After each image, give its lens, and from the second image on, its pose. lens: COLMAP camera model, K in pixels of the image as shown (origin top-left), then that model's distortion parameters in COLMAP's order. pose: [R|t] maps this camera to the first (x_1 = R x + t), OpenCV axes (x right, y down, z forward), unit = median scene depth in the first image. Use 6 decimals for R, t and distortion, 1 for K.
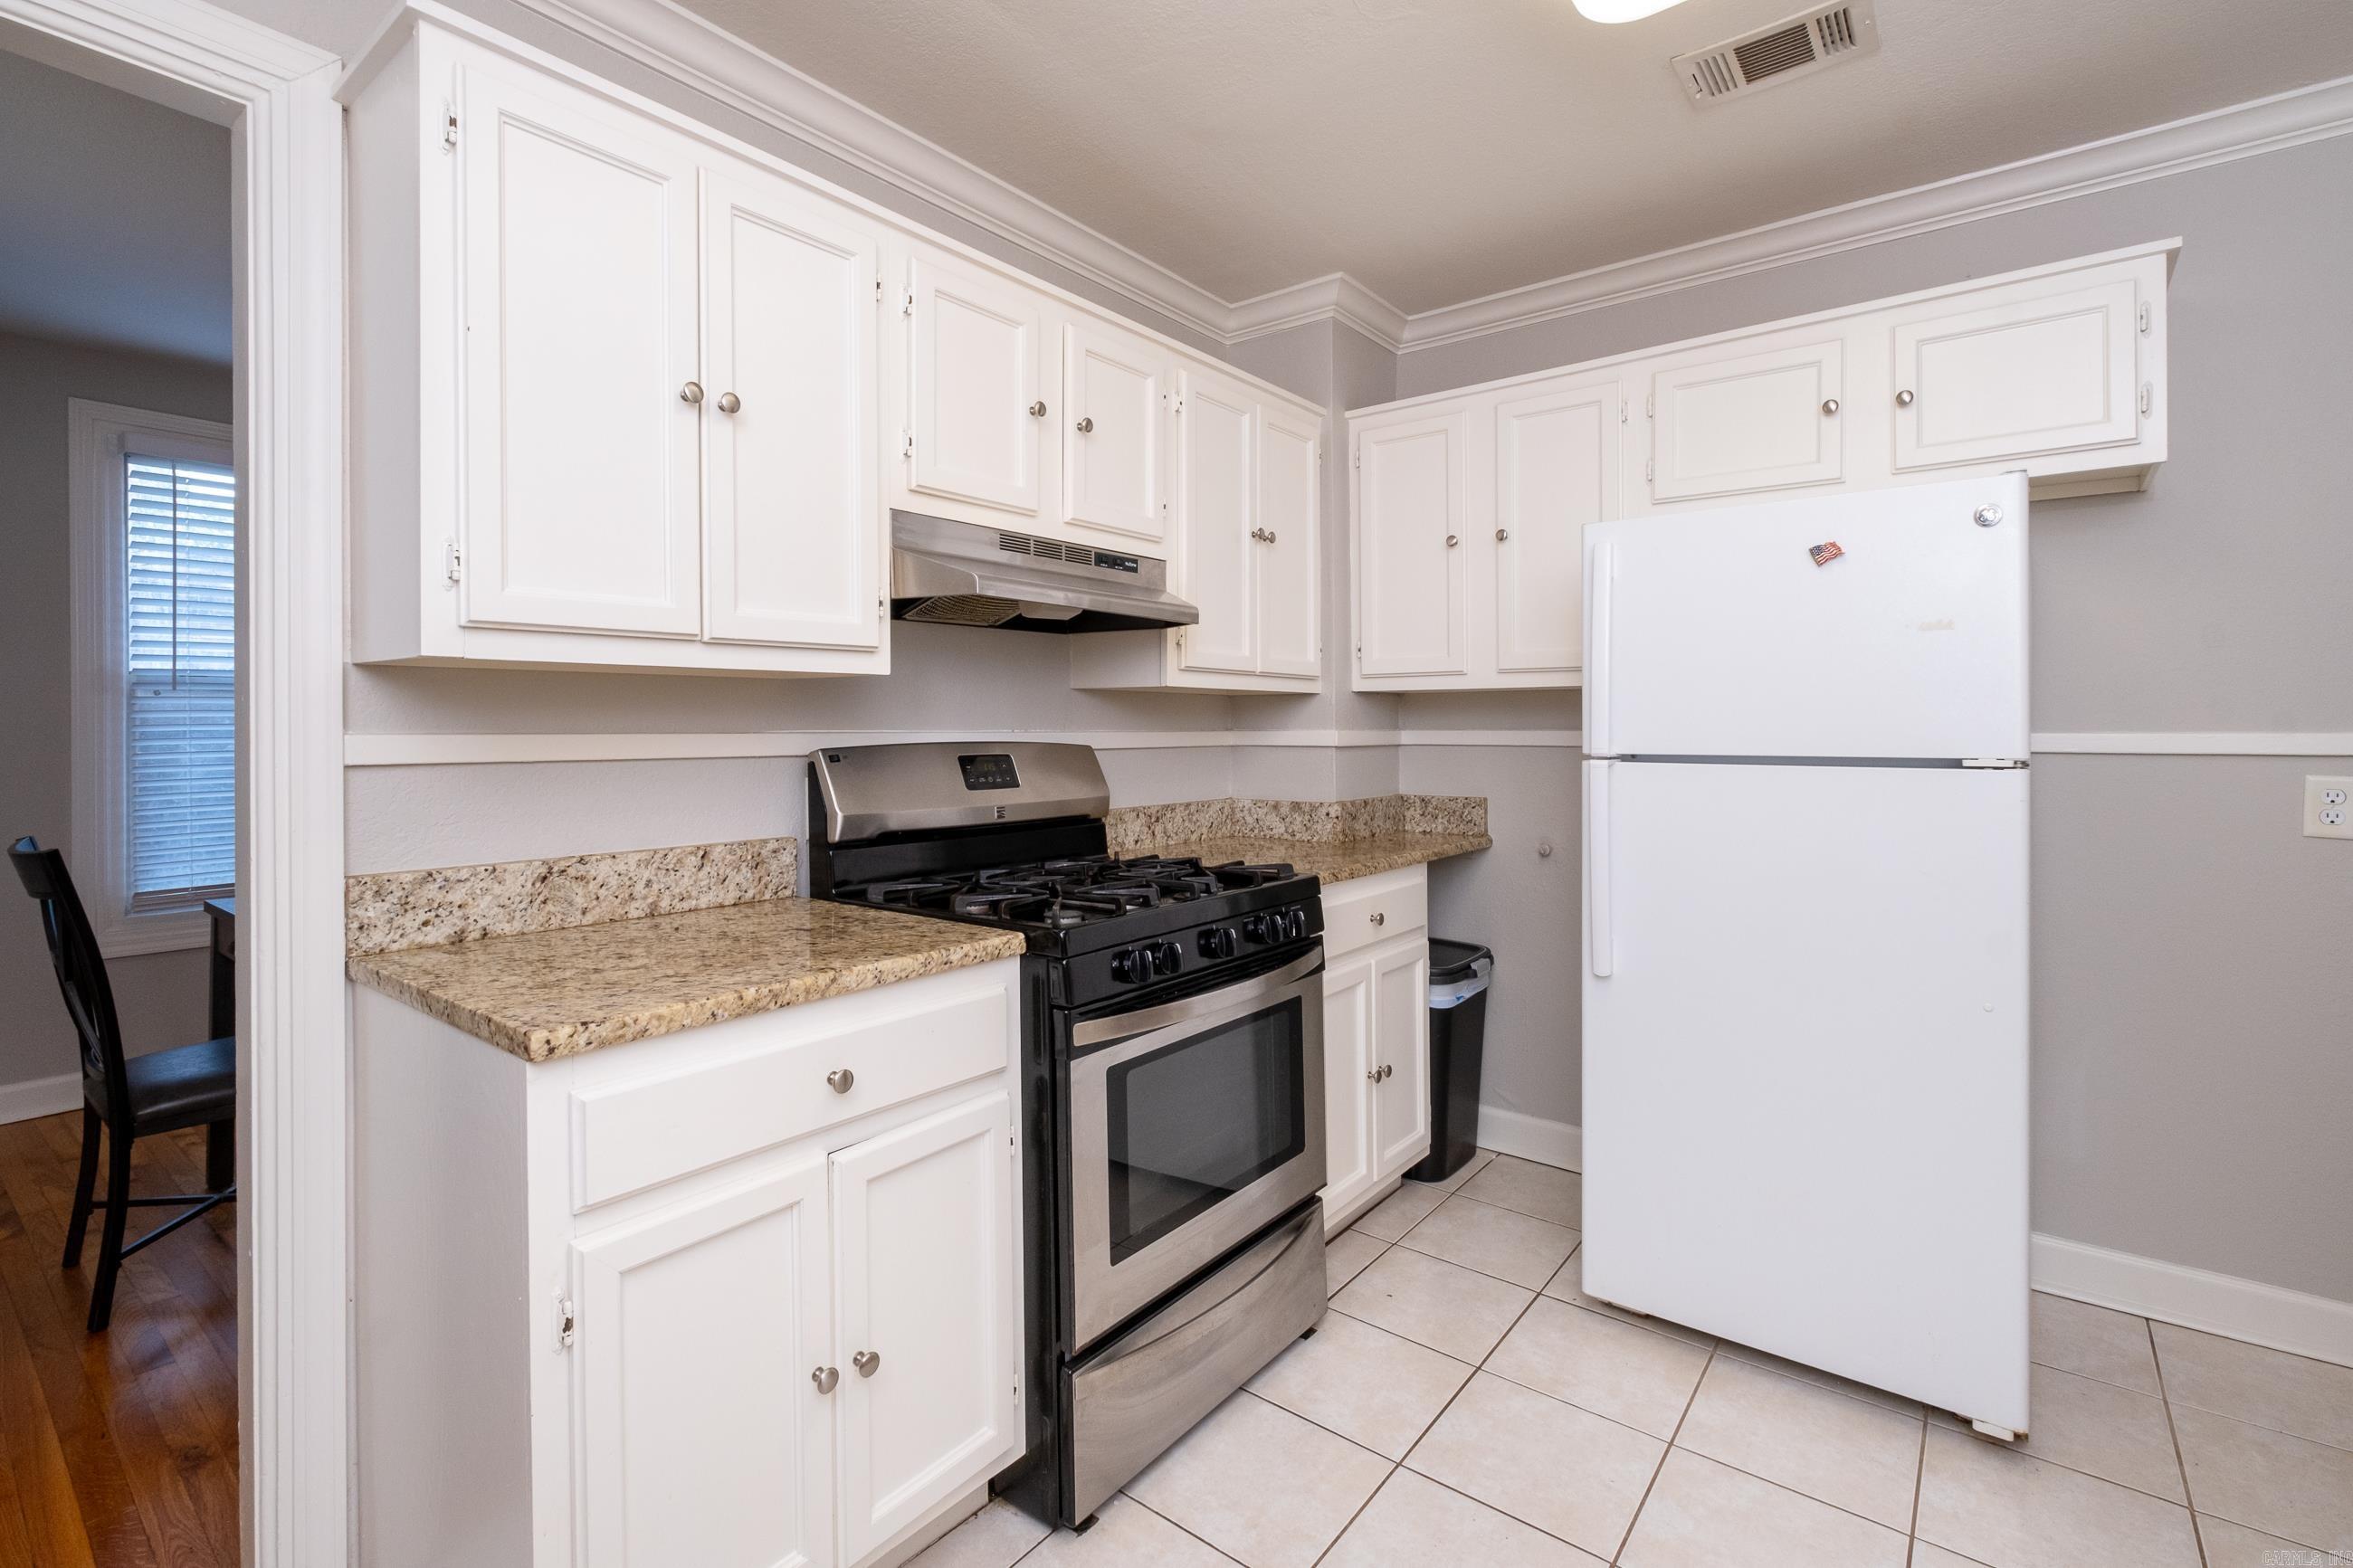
lens RADIAL K [[1074.2, 0, 1144.0], [0, 1074.2, 723.3], [0, 0, 1]] dist [-0.003565, 0.000133]
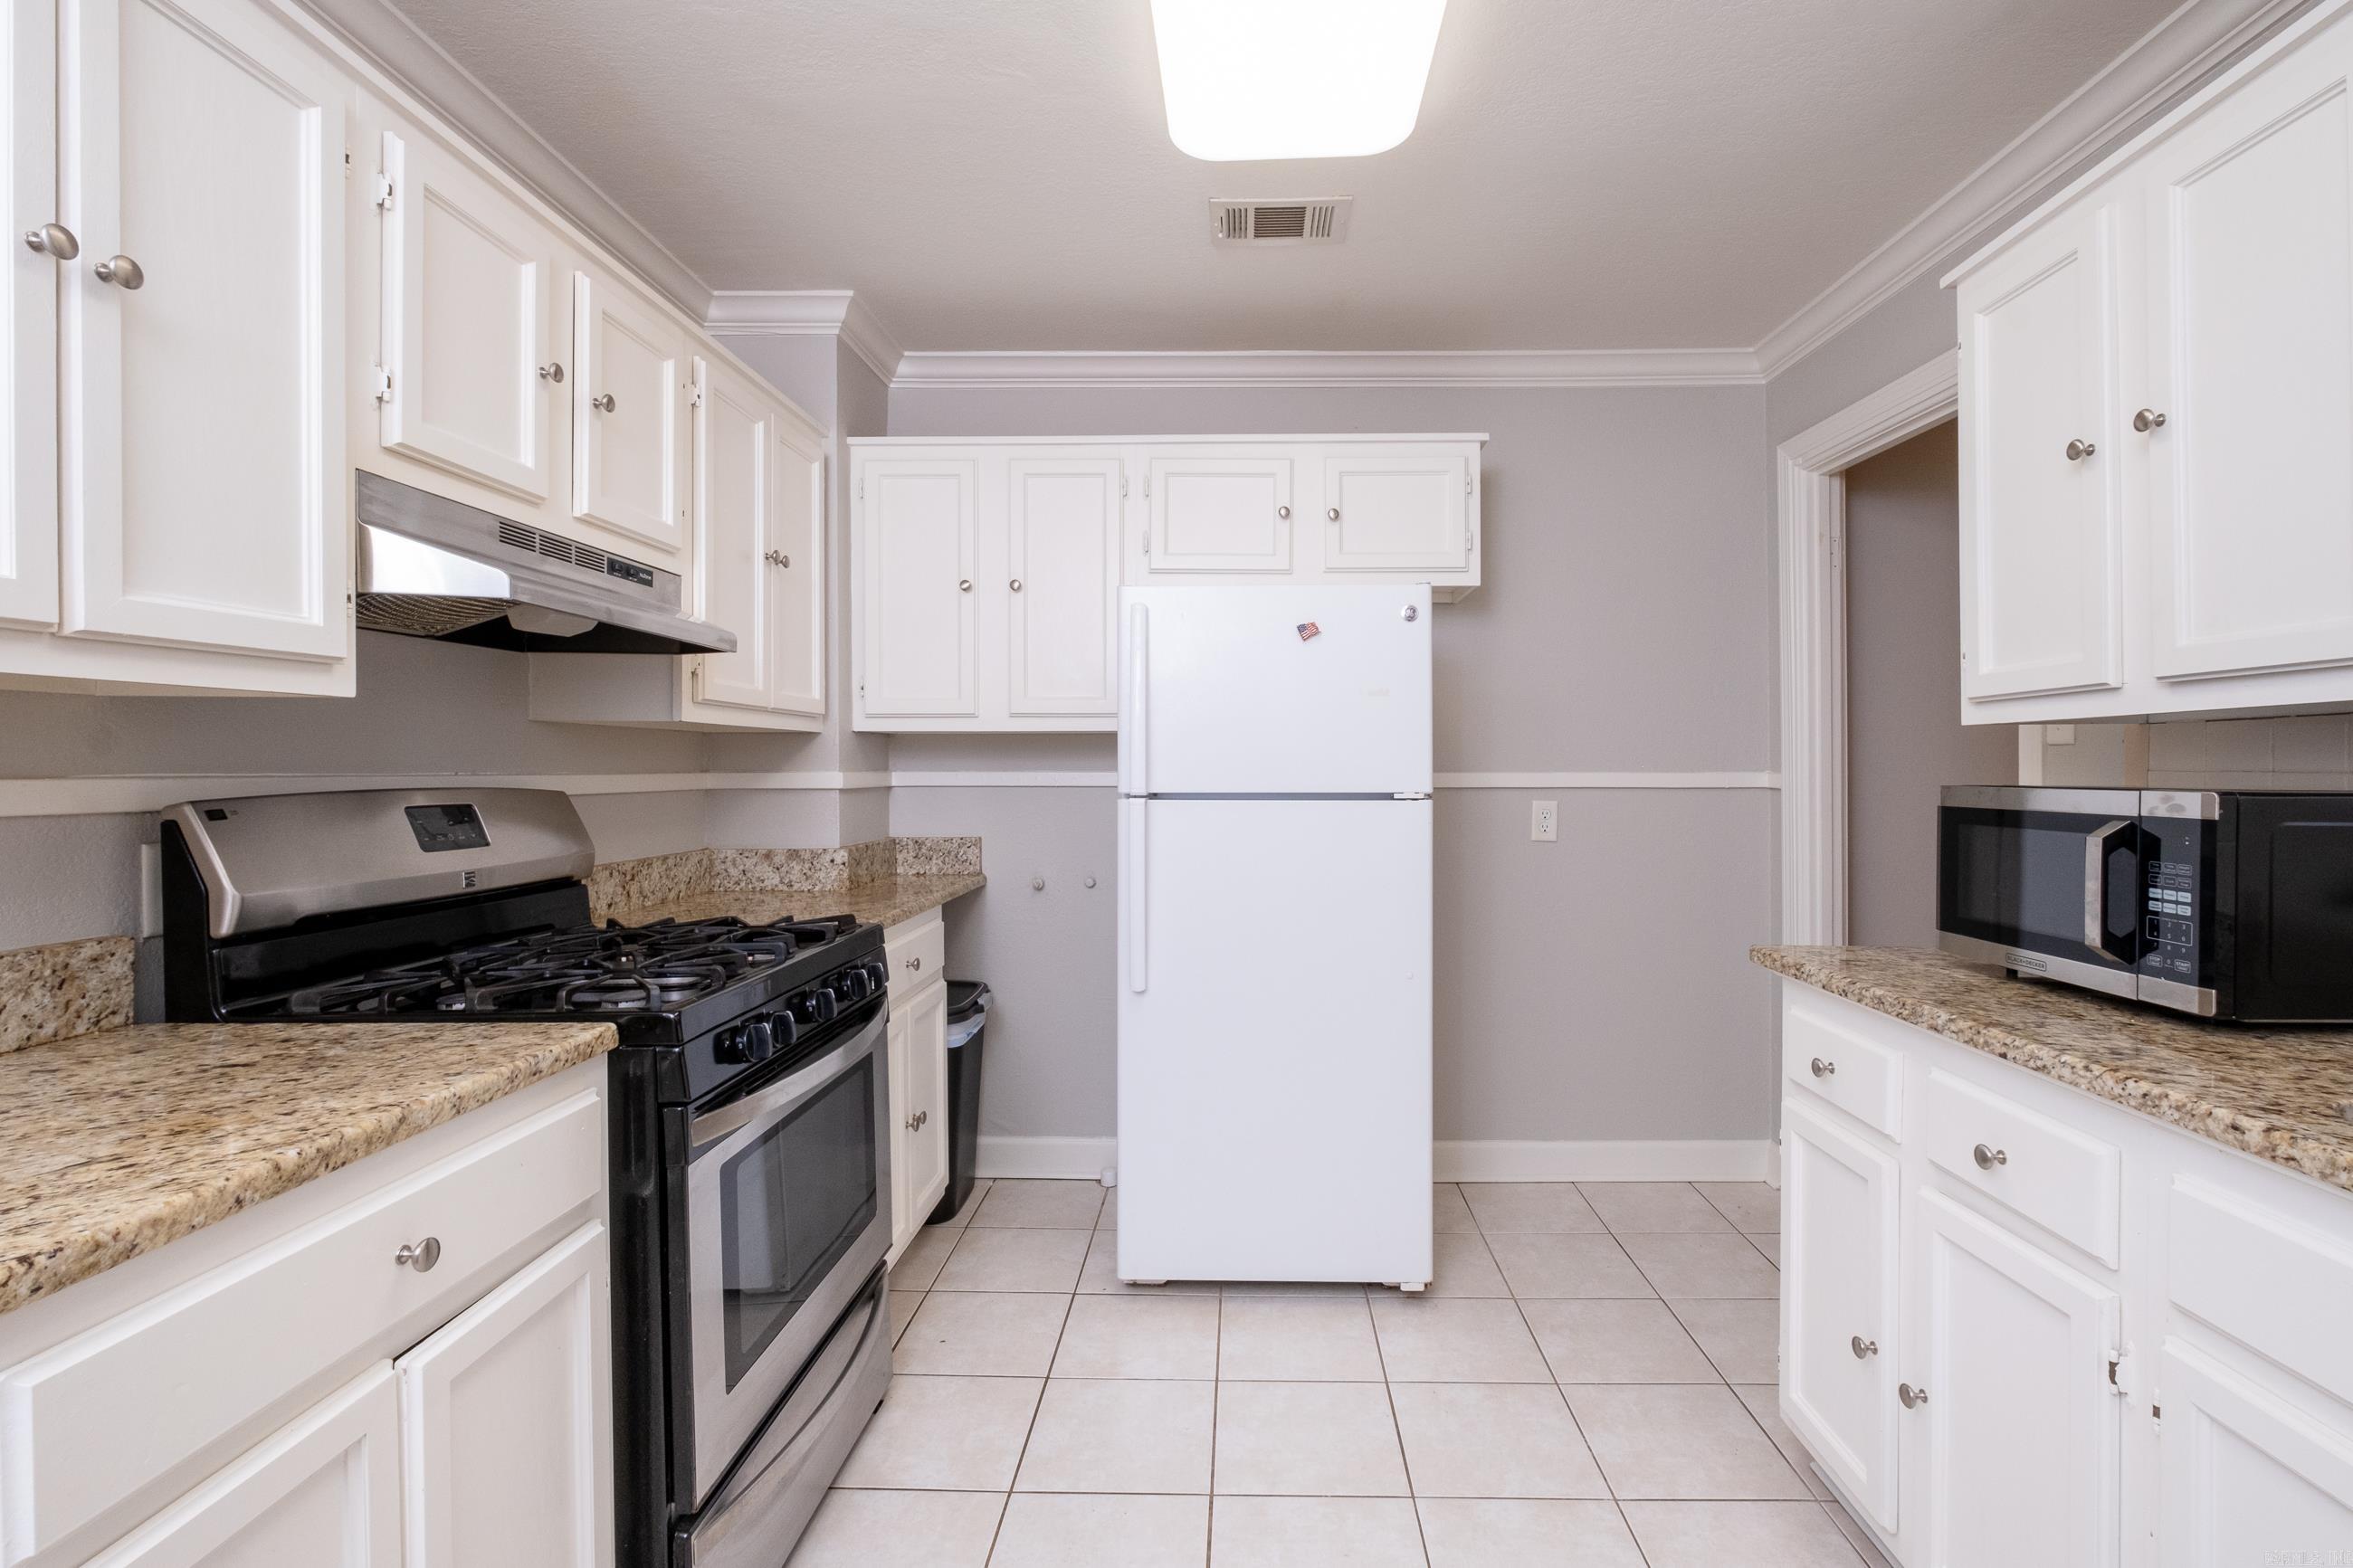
lens RADIAL K [[1080.4, 0, 1233.6], [0, 1080.4, 762.2], [0, 0, 1]] dist [-0.002217, 0.000140]
pose [[0.785882, 0.003941, 0.618364, -0.210157], [-0.003306, 0.999992, -0.002172, -0.001576], [-0.618367, -0.000338, 0.785889, 0.056530]]
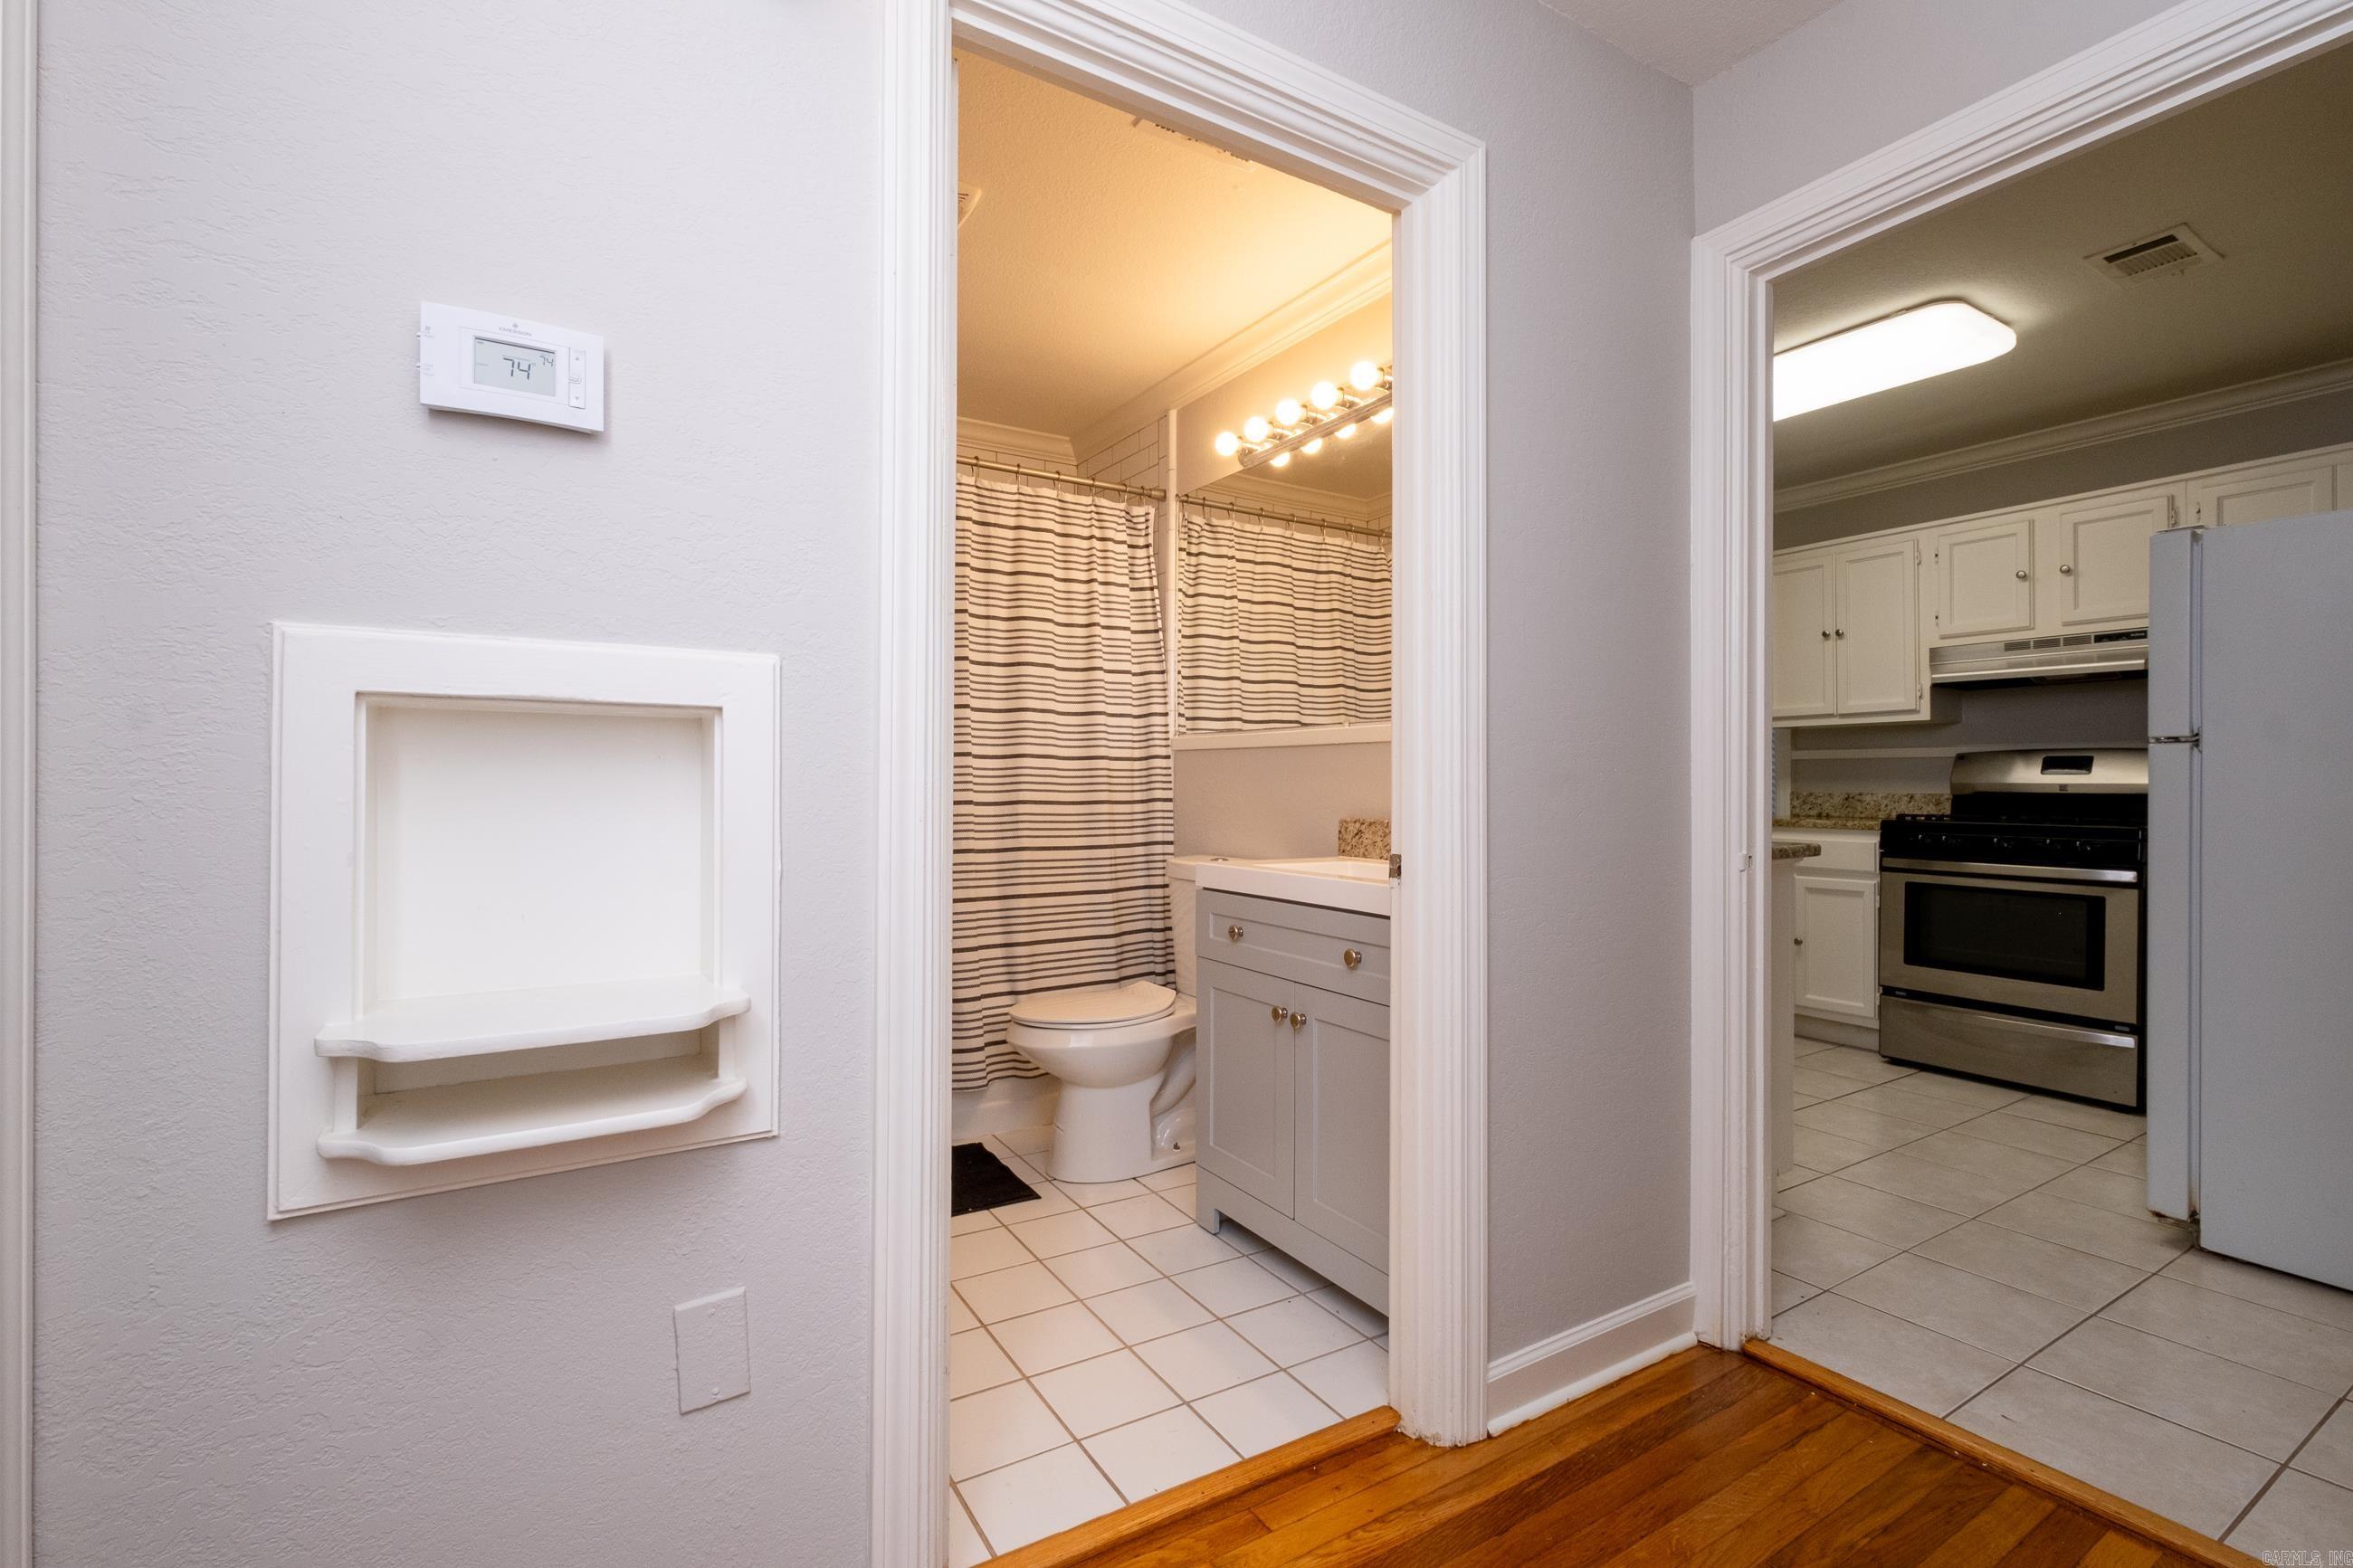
lens RADIAL K [[1039.4, 0, 1201.6], [0, 1039.4, 785.8], [0, 0, 1]] dist [-0.000859, 0.000040]
pose [[-0.324826, 0.004909, -0.945761, 2.297092], [0.003072, 0.999987, 0.004135, 0.079470], [0.945769, -0.001562, -0.324837, 0.229082]]
